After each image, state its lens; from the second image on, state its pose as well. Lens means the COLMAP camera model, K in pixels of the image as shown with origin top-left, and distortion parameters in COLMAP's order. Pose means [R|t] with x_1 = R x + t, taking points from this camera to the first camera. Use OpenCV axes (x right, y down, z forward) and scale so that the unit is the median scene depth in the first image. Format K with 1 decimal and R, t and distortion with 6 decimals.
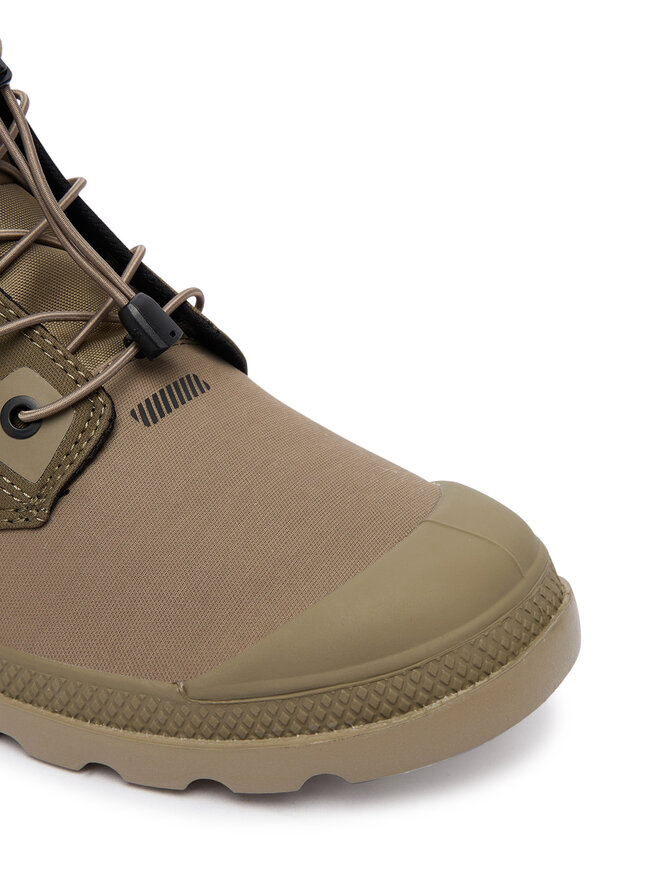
lens RADIAL K [[1140.0, 0, 327.8], [0, 1140.0, 440.0], [0, 0, 1]] dist [-0.026106, 0.000000]
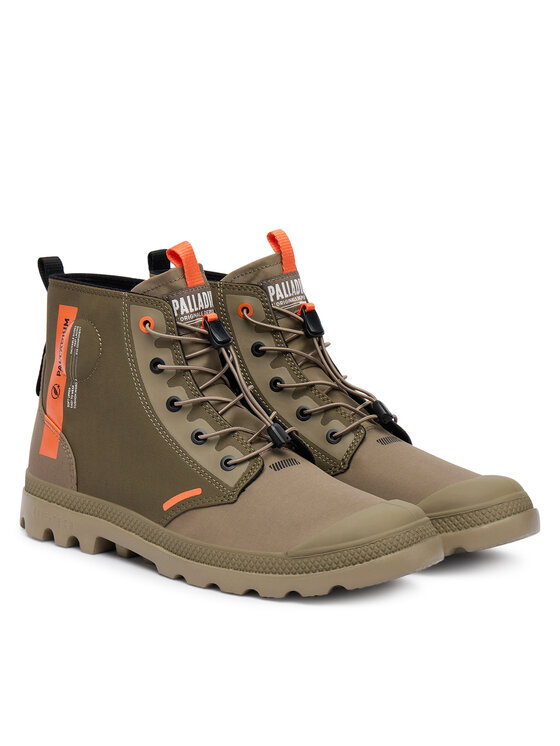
lens RADIAL K [[1697.0, 0, 280.1], [0, 1697.0, 372.6], [0, 0, 1]] dist [0.039547, 0.000000]
pose [[0.994889, 0.022912, -0.098344, 0.226428], [-0.056453, 0.933702, -0.353573, 1.156261], [0.083723, 0.357318, 0.930223, -2.686086]]
